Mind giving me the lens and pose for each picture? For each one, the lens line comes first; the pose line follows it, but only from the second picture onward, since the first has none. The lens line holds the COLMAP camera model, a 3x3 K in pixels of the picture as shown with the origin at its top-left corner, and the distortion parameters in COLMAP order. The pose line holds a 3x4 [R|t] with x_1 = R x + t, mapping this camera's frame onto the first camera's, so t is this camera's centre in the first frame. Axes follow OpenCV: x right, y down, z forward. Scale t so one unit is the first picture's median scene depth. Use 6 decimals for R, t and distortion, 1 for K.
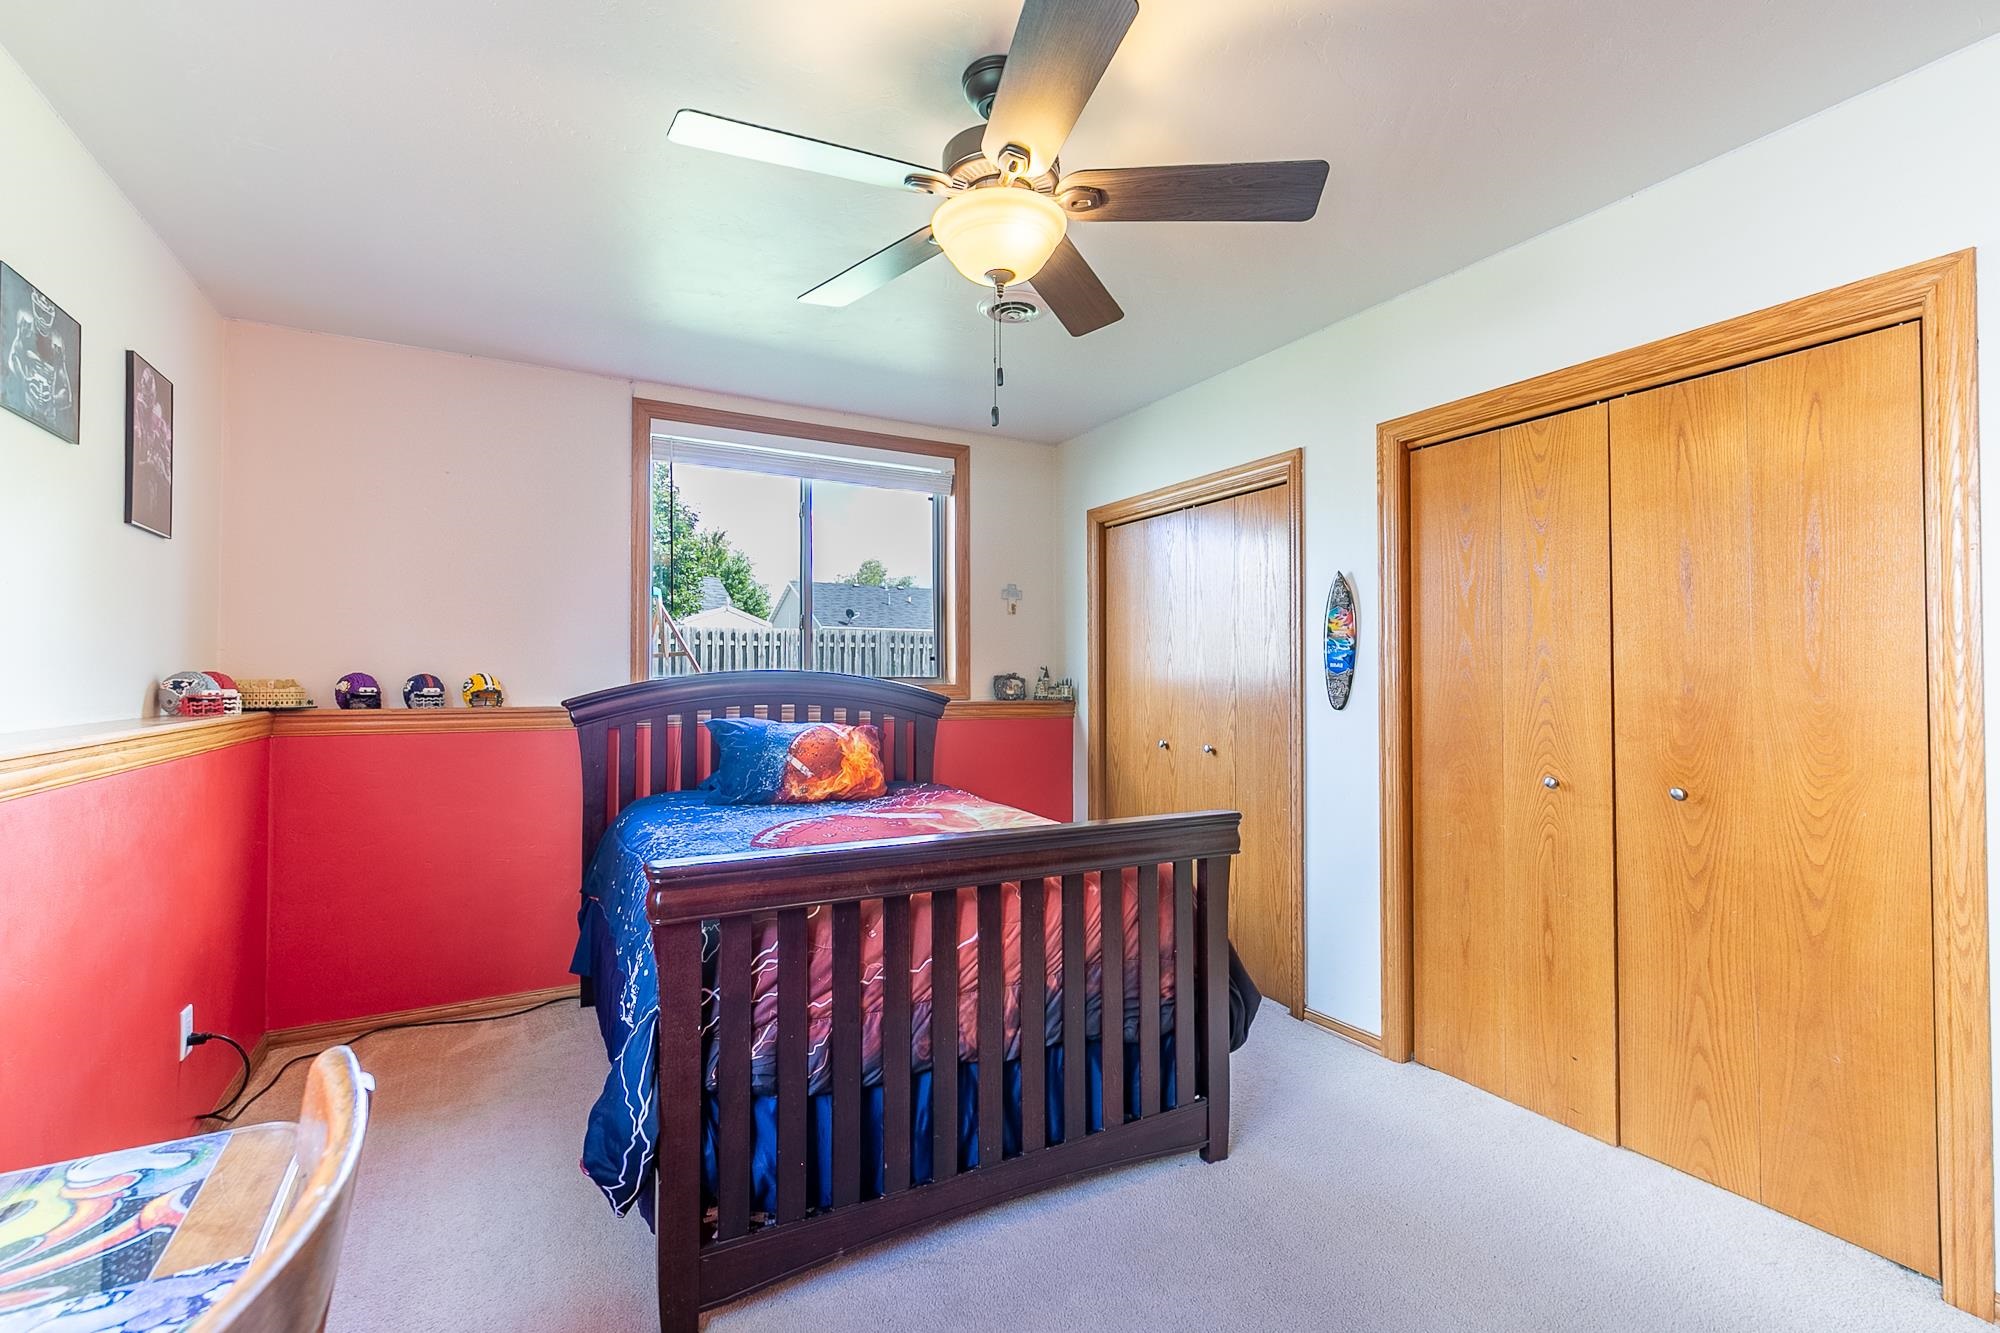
lens RADIAL K [[862.8, 0, 1003.2], [0, 862.8, 661.9], [0, 0, 1]] dist [-0.002145, -0.000998]
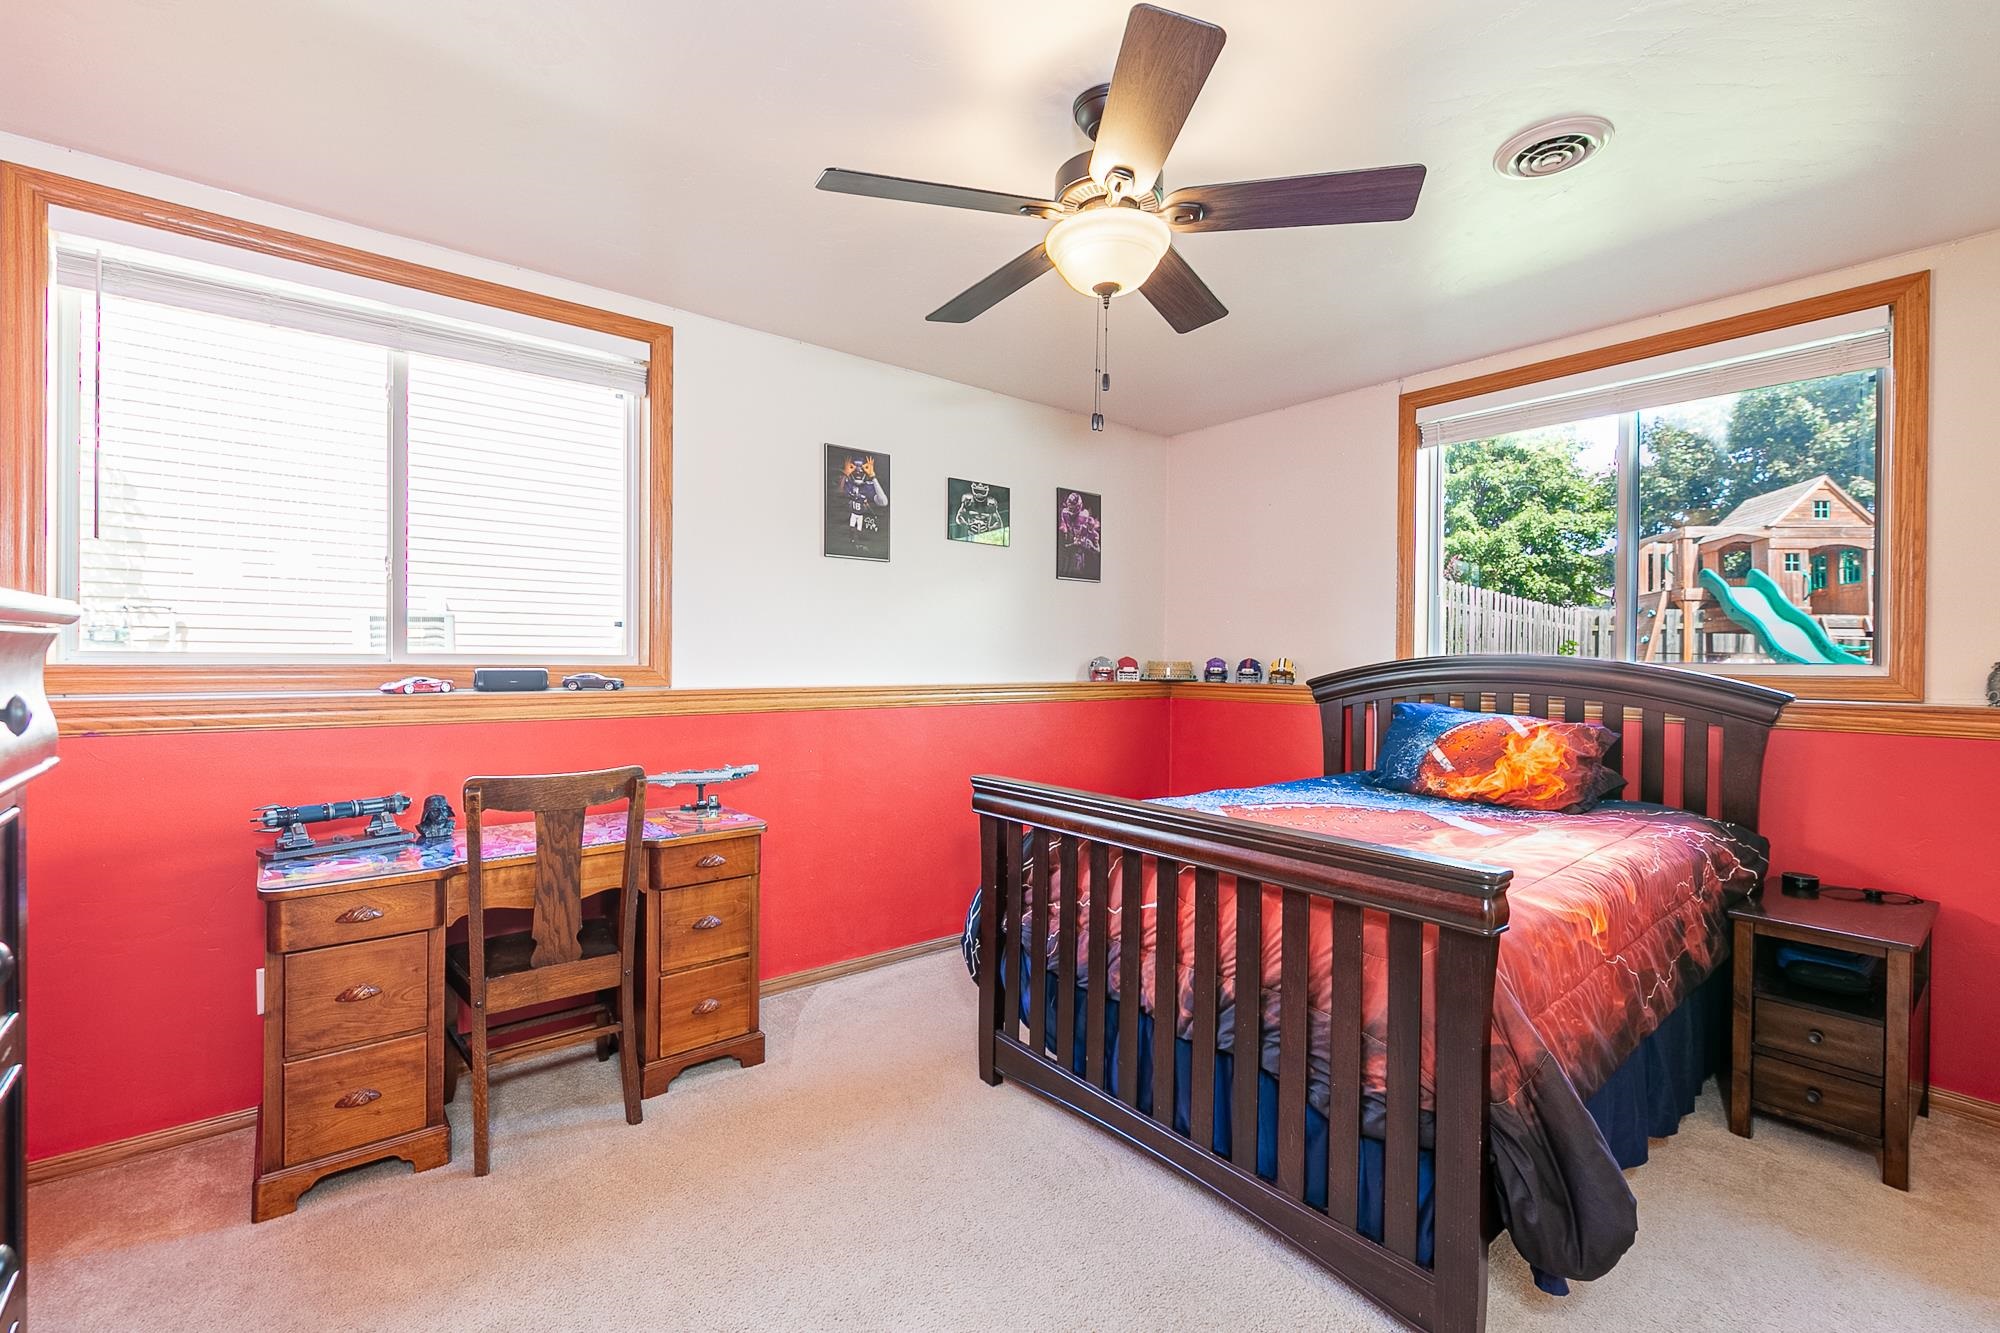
lens RADIAL K [[862.8, 0, 1004.6], [0, 862.8, 665.6], [0, 0, 1]] dist [-0.002145, -0.000998]
pose [[0.180421, 0.011161, -0.983526, 0.603482], [0.014455, 0.999798, 0.013998, 0.001774], [0.983483, -0.016742, 0.180223, 0.382847]]
